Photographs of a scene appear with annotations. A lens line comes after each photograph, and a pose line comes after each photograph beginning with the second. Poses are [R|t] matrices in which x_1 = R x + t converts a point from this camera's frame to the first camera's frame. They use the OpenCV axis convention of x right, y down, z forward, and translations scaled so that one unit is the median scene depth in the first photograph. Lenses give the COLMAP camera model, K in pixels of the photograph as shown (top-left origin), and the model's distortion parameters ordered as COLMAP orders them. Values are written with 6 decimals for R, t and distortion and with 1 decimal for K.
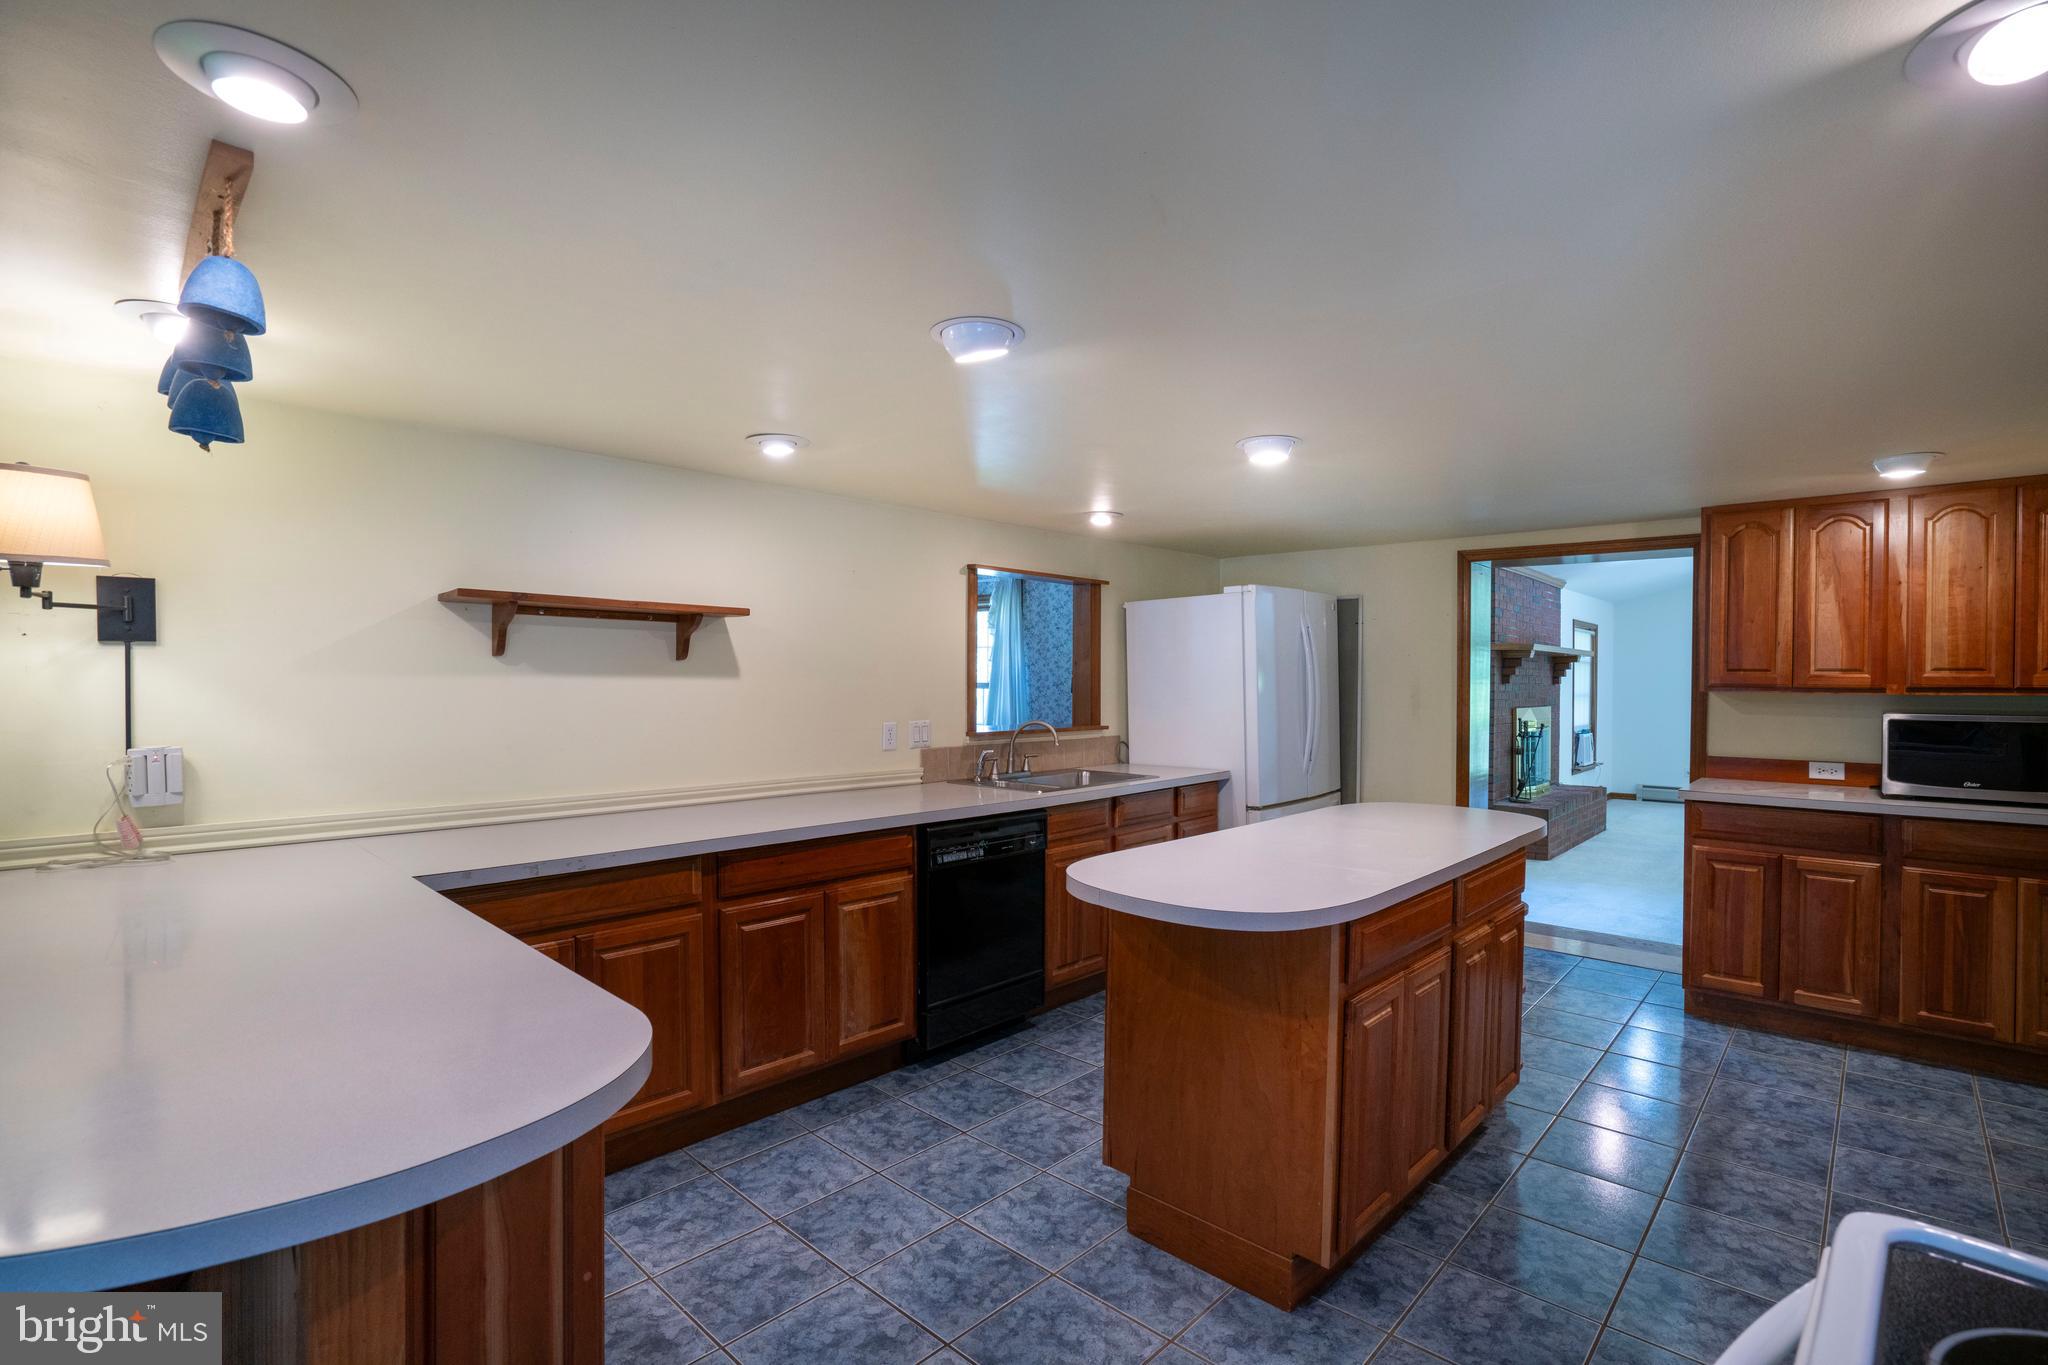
lens RADIAL K [[958.2, 0, 1023.4], [0, 958.2, 679.4], [0, 0, 1]] dist [-0.037912, 0.006649]
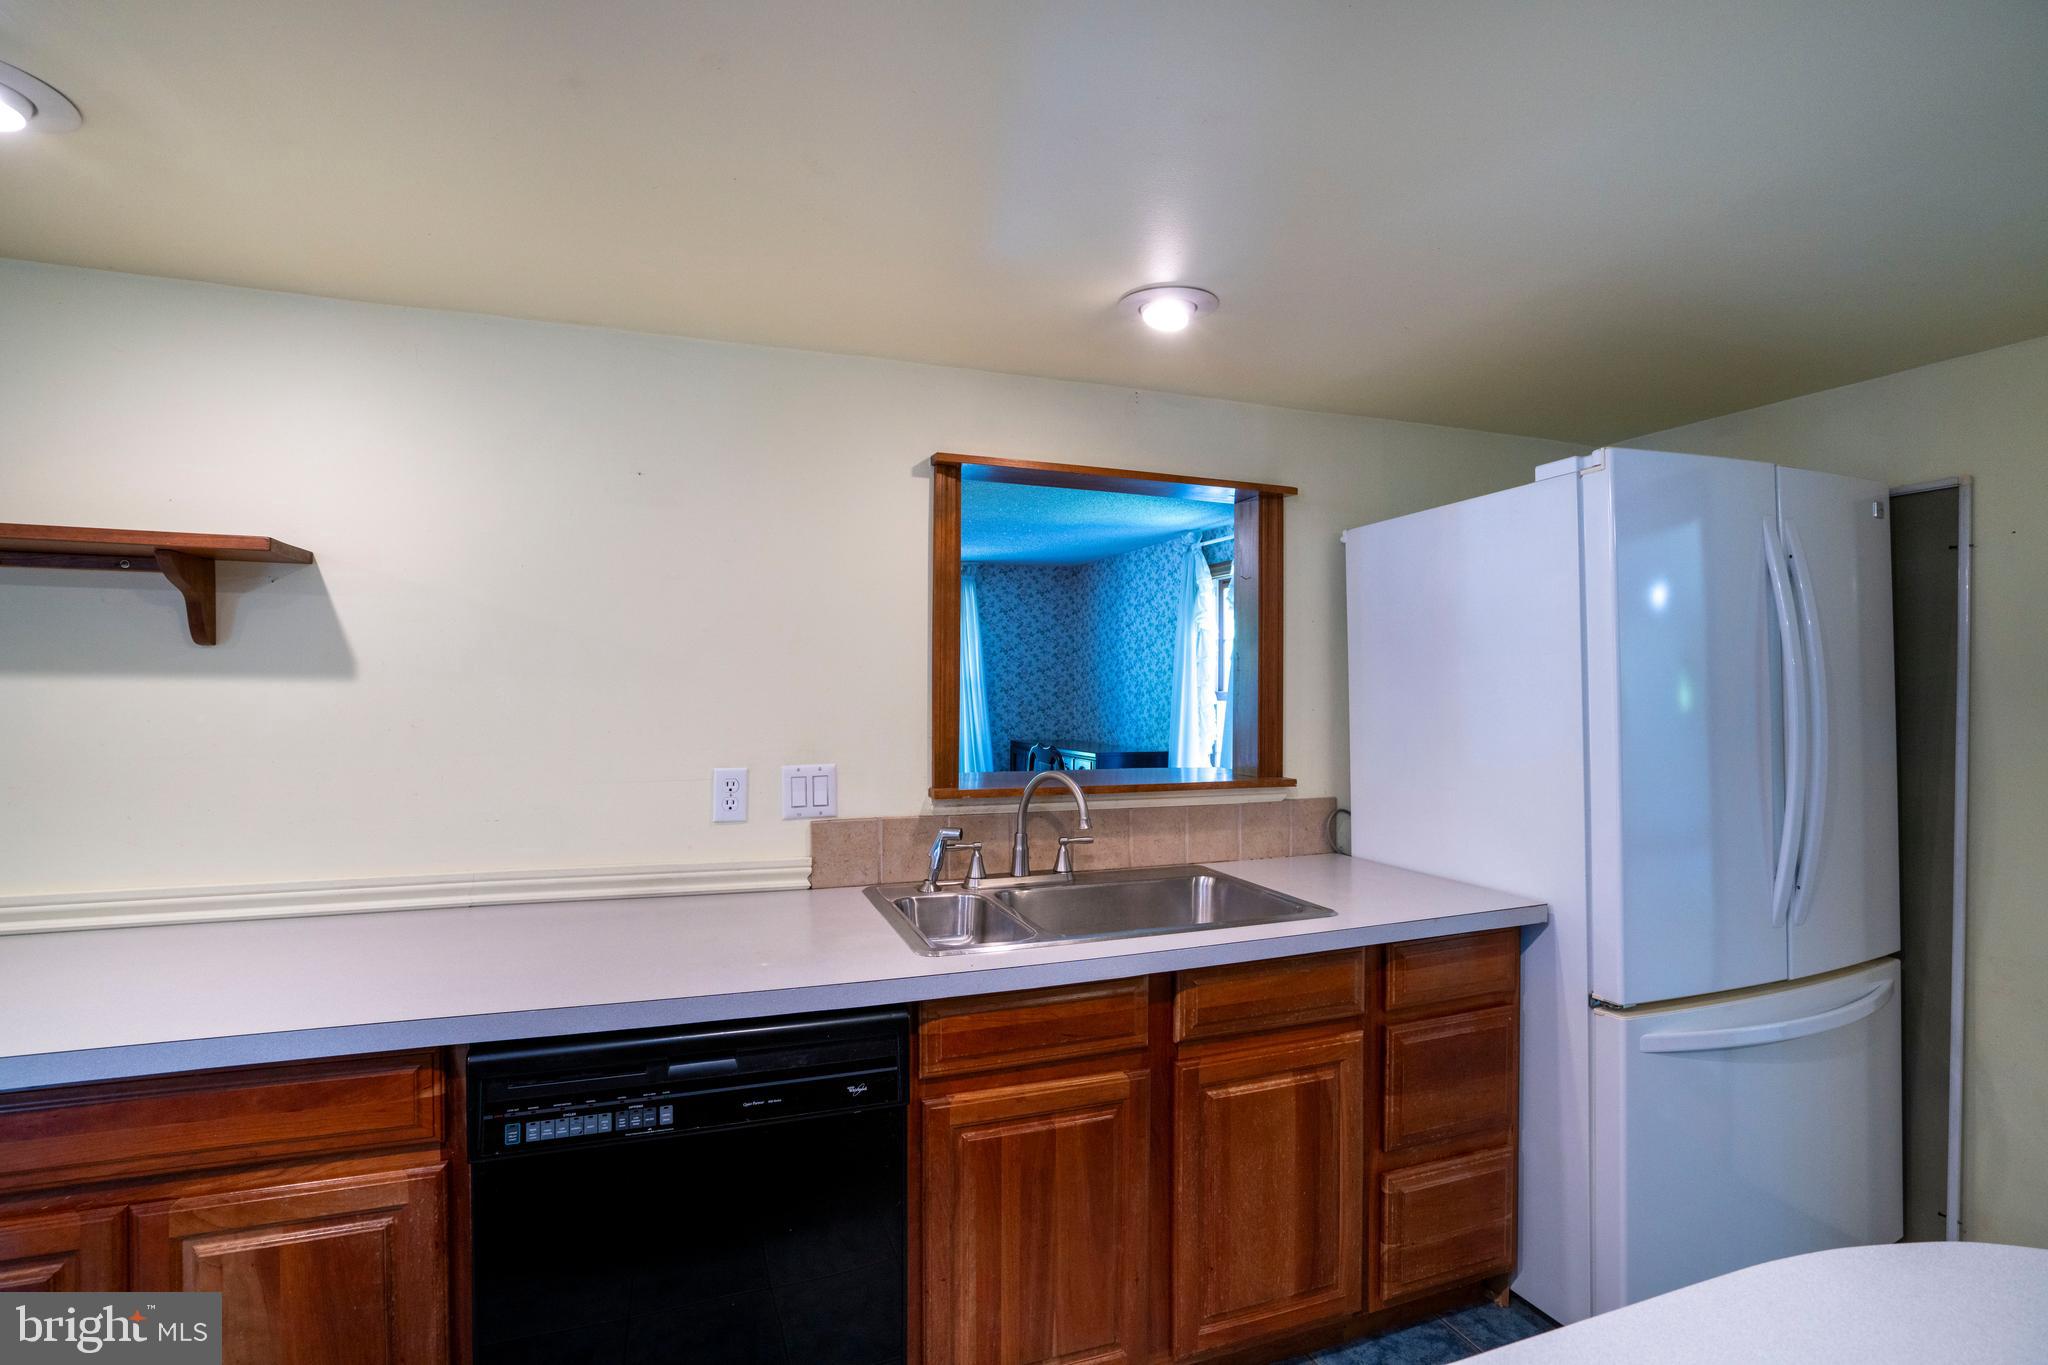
lens RADIAL K [[958.2, 0, 1025.2], [0, 958.2, 672.1], [0, 0, 1]] dist [-0.037912, 0.006649]
pose [[0.893813, -0.007653, -0.448374, 0.213178], [-0.000930, 0.999821, -0.018920, 0.003359], [0.448438, 0.017328, 0.893646, 0.572436]]
